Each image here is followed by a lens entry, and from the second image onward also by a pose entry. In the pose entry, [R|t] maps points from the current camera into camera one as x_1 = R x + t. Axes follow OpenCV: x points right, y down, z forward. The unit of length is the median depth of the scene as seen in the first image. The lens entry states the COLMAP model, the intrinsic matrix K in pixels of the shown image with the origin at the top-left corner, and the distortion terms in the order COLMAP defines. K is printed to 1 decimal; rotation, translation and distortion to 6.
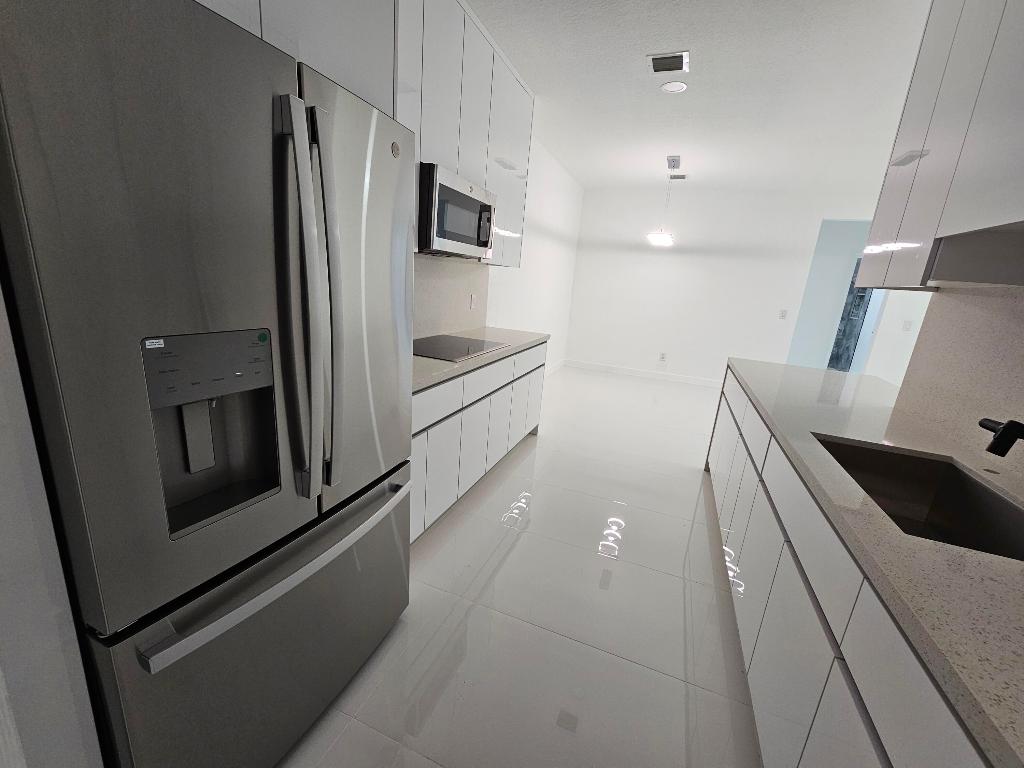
lens RADIAL K [[419.5, 0, 510.5], [0, 419.5, 387.3], [0, 0, 1]] dist [-0.001882, 0.003054]
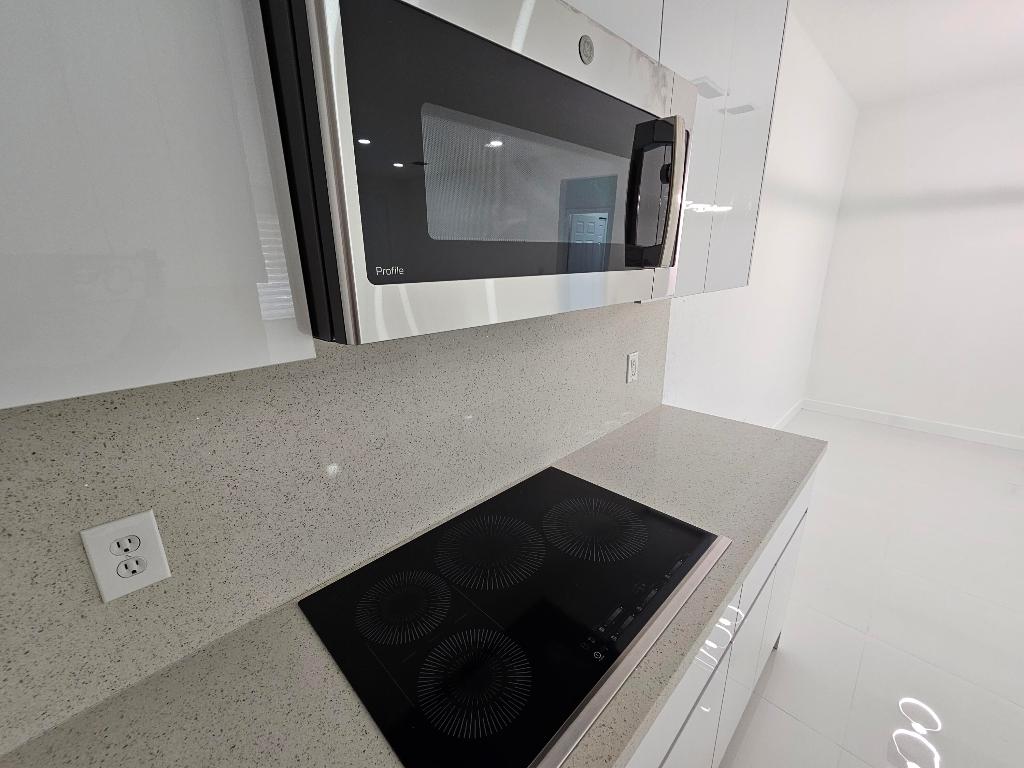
lens RADIAL K [[419.5, 0, 510.5], [0, 419.5, 387.3], [0, 0, 1]] dist [-0.001882, 0.003054]
pose [[0.911560, 0.011849, -0.410997, -0.027934], [-0.002210, 0.999711, 0.023920, -0.250164], [0.411162, -0.020896, 0.911323, 0.672369]]
